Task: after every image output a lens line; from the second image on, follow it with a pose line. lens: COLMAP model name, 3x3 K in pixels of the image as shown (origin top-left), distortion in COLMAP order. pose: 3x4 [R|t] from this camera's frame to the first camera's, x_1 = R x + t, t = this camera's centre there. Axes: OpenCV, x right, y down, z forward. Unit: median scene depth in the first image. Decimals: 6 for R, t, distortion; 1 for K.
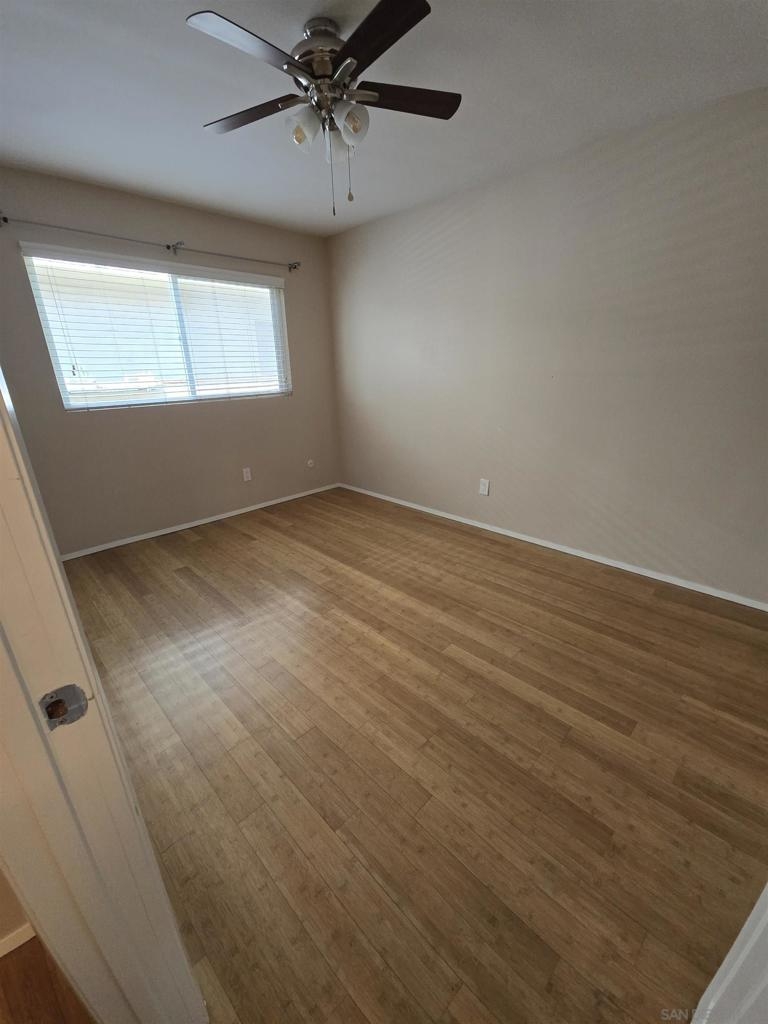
lens RADIAL K [[417.9, 0, 384.6], [0, 417.9, 519.3], [0, 0, 1]] dist [0.000903, -0.004801]
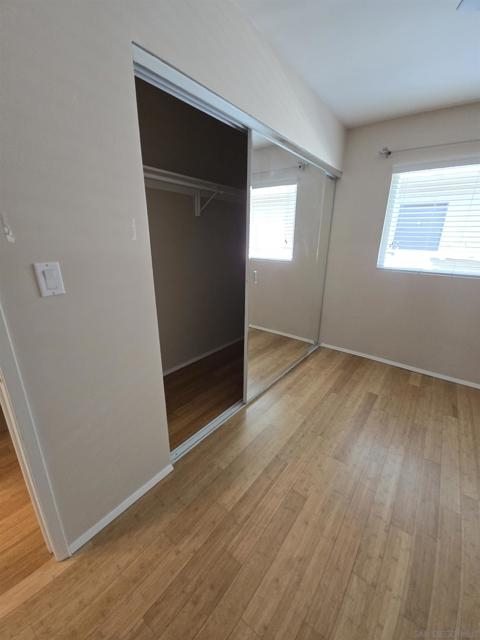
lens RADIAL K [[261.2, 0, 241.4], [0, 261.2, 317.4], [0, 0, 1]] dist [0.000903, -0.004801]
pose [[0.124195, 0.313726, -0.941356, 0.188828], [-0.366220, 0.896214, 0.250365, -0.182049], [0.922203, 0.313650, 0.226198, 0.432355]]
